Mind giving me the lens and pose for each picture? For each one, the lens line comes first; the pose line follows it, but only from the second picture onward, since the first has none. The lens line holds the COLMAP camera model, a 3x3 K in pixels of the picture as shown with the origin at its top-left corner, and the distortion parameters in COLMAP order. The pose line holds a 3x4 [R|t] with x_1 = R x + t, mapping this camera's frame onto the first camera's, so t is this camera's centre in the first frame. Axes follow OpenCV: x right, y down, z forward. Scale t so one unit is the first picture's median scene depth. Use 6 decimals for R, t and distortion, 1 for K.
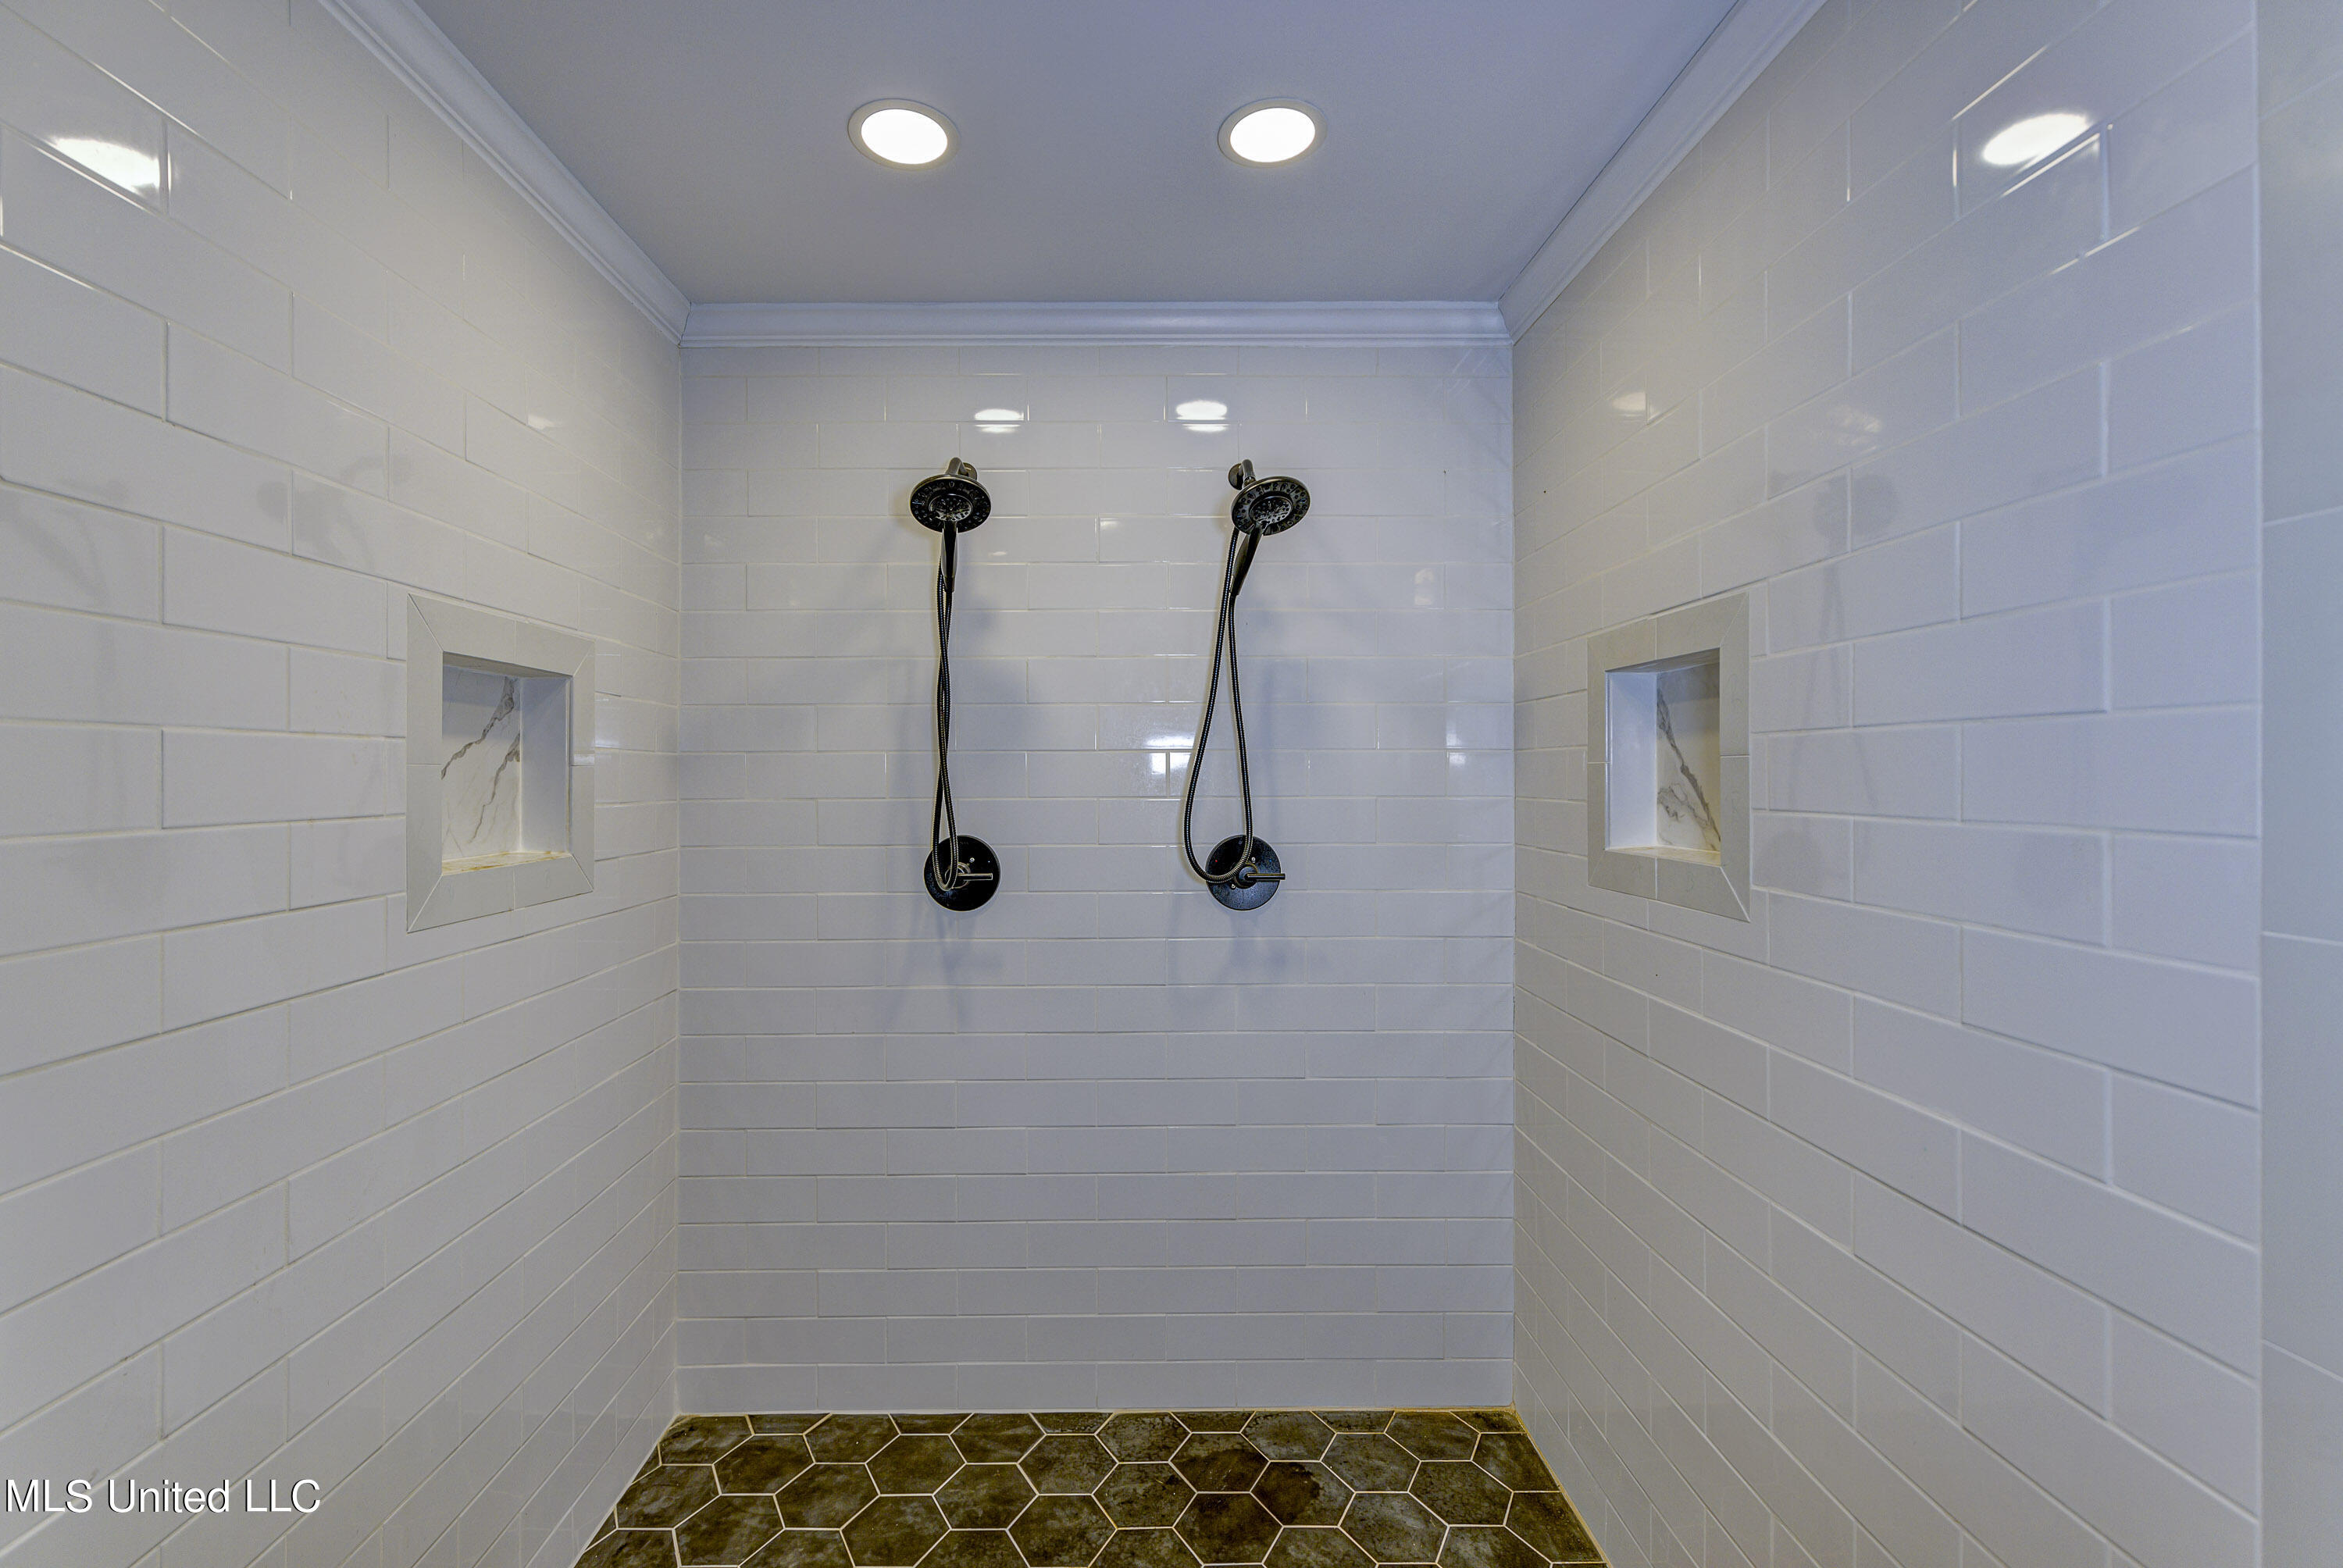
lens RADIAL K [[1006.4, 0, 1106.8], [0, 1006.4, 774.1], [0, 0, 1]] dist [0.000806, 0.001153]
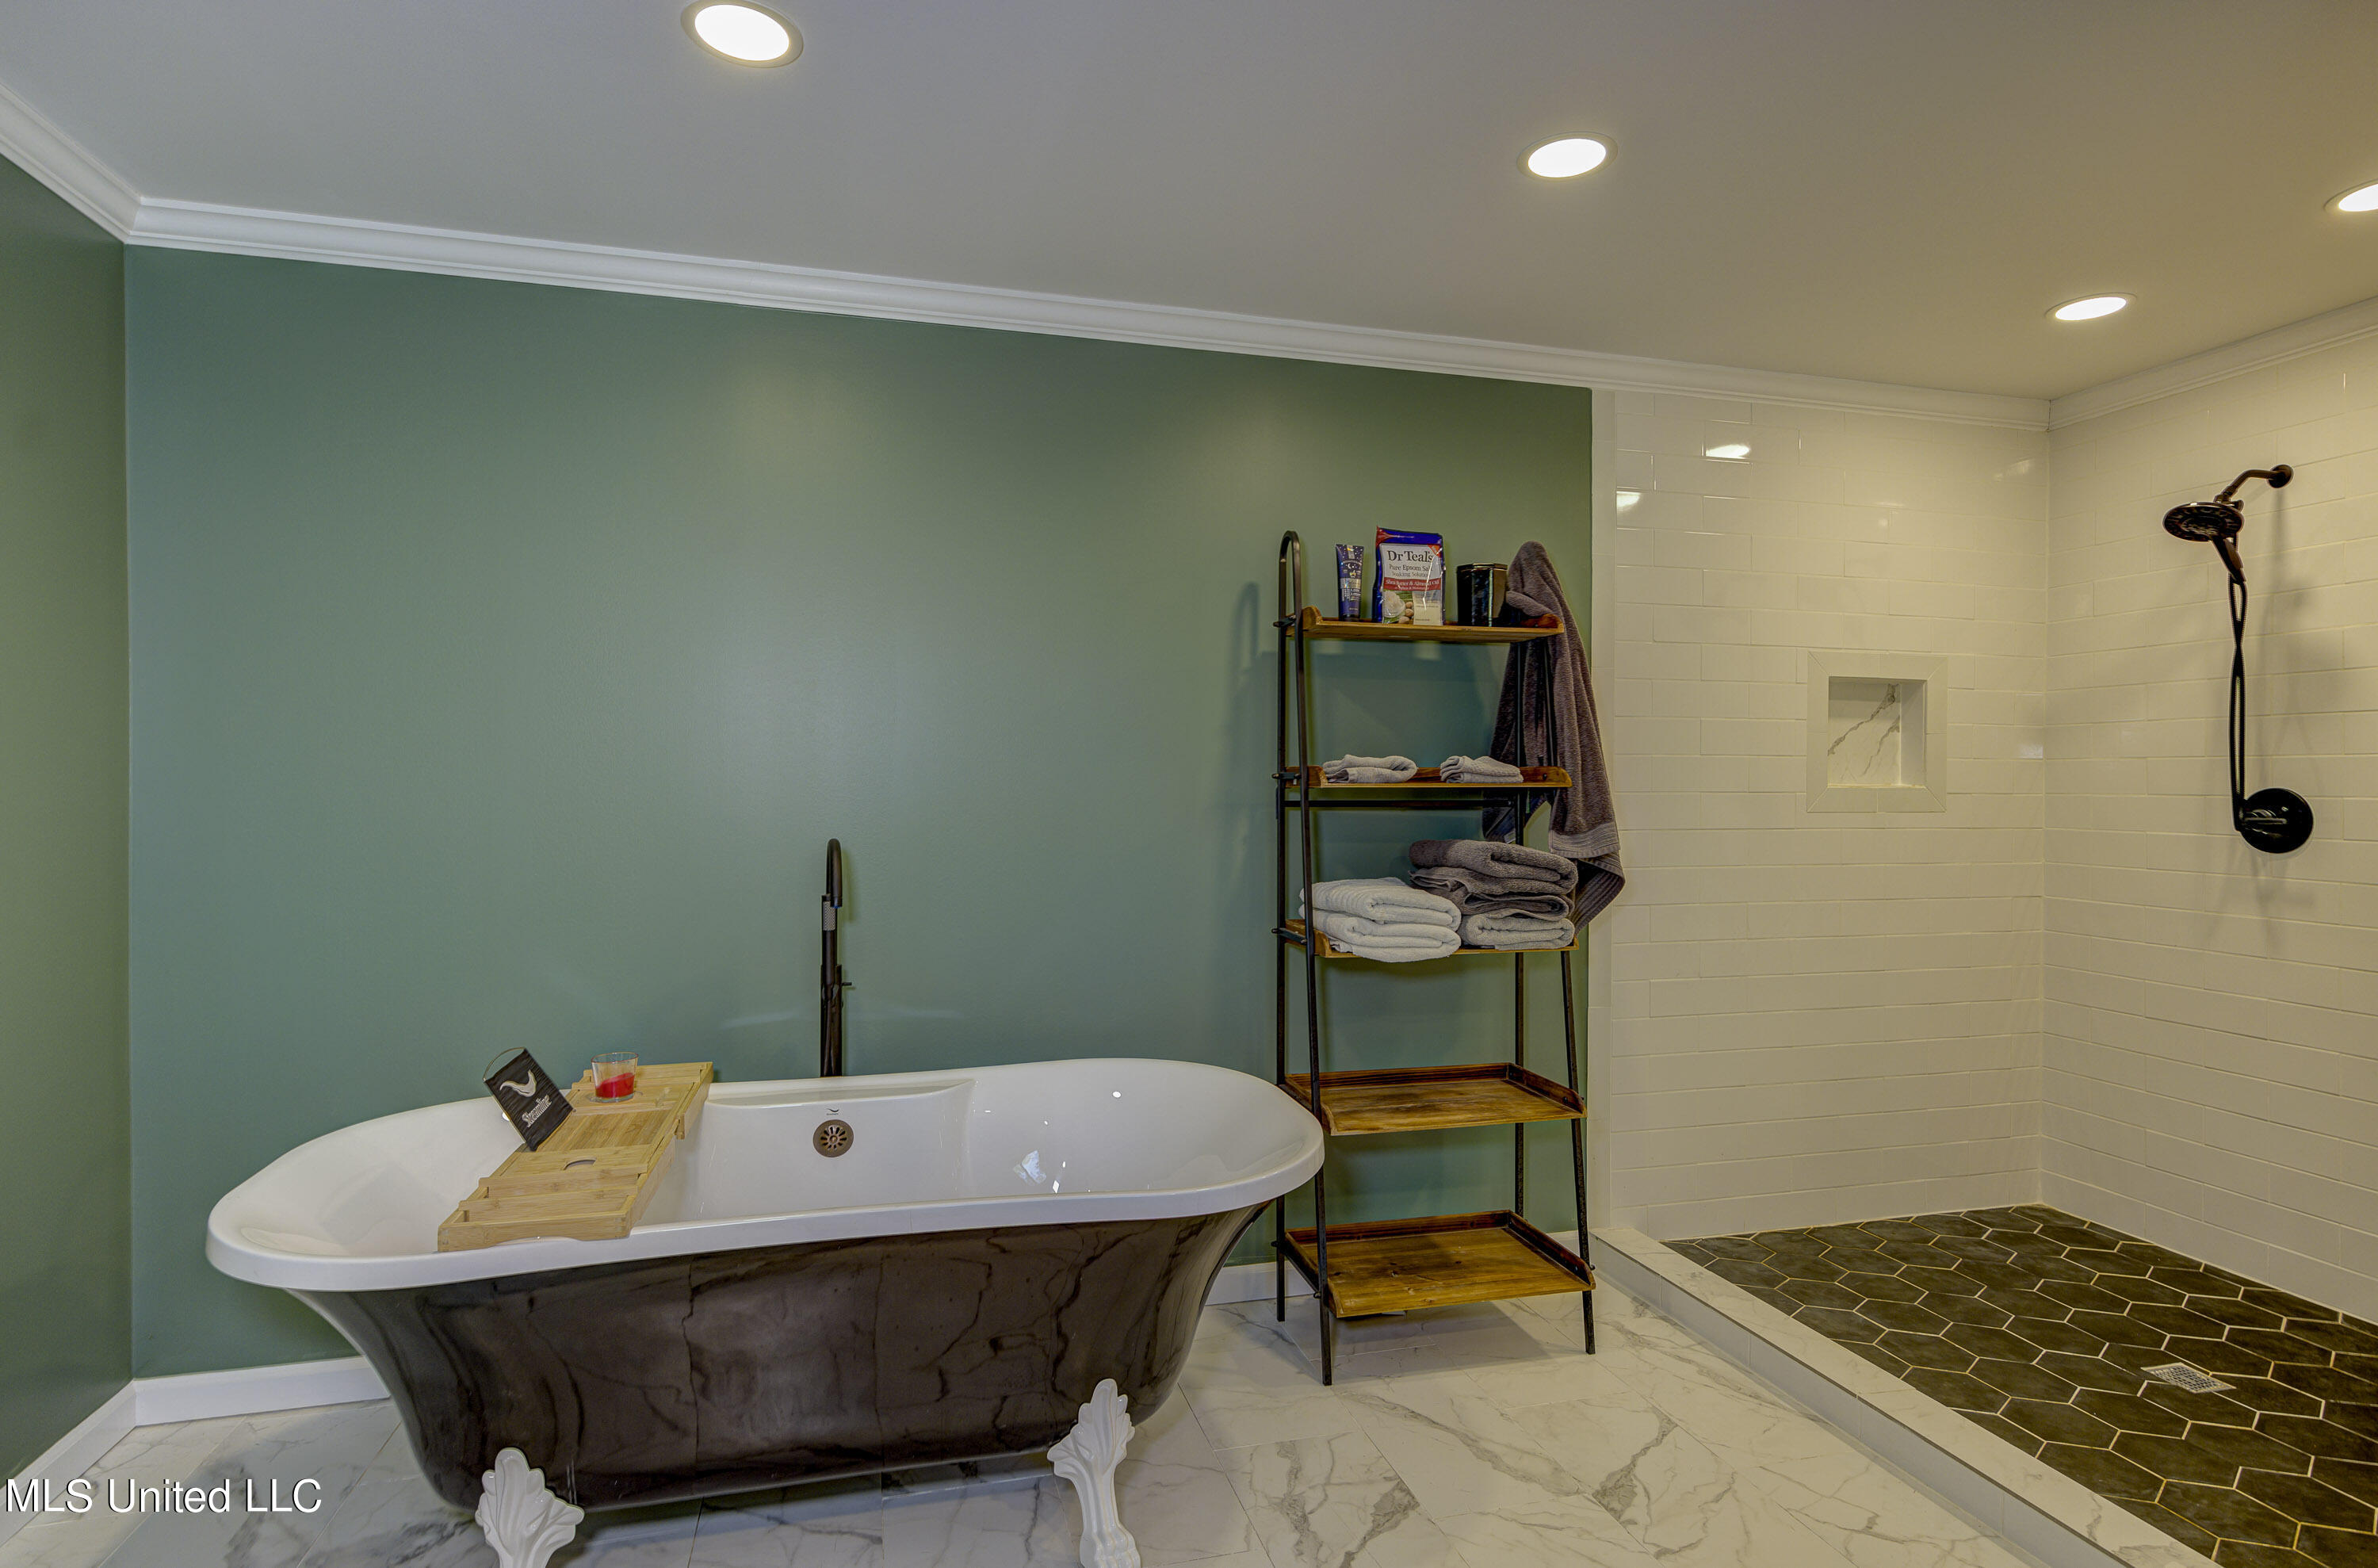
lens RADIAL K [[1230.7, 0, 1198.1], [0, 1230.7, 785.7], [0, 0, 1]] dist [0.011753, -0.001363]
pose [[0.263232, 0.008913, -0.964691, 0.942425], [-0.005240, 0.999956, 0.007809, 0.056512], [0.964718, 0.002999, 0.263267, -0.590034]]
